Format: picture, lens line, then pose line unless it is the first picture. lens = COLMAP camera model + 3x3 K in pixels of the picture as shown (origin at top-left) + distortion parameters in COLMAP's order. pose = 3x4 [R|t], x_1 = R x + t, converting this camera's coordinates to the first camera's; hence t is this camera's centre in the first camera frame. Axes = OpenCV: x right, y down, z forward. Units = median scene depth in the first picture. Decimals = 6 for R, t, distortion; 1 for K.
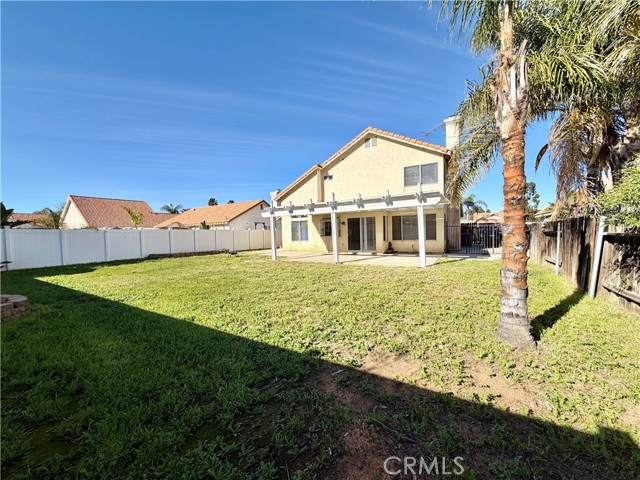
lens RADIAL K [[257.3, 0, 320.0], [0, 257.3, 240.0], [0, 0, 1]] dist [0.001150, -0.000032]
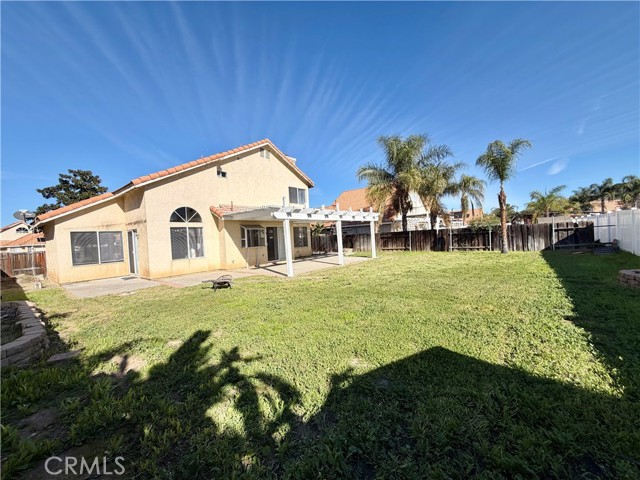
lens RADIAL K [[257.3, 0, 320.0], [0, 257.3, 240.0], [0, 0, 1]] dist [0.001150, -0.000032]
pose [[0.134597, 0.022109, 0.990654, -0.763939], [0.089880, 0.995357, -0.034426, 0.012668], [-0.986816, 0.093674, 0.131985, 0.680464]]
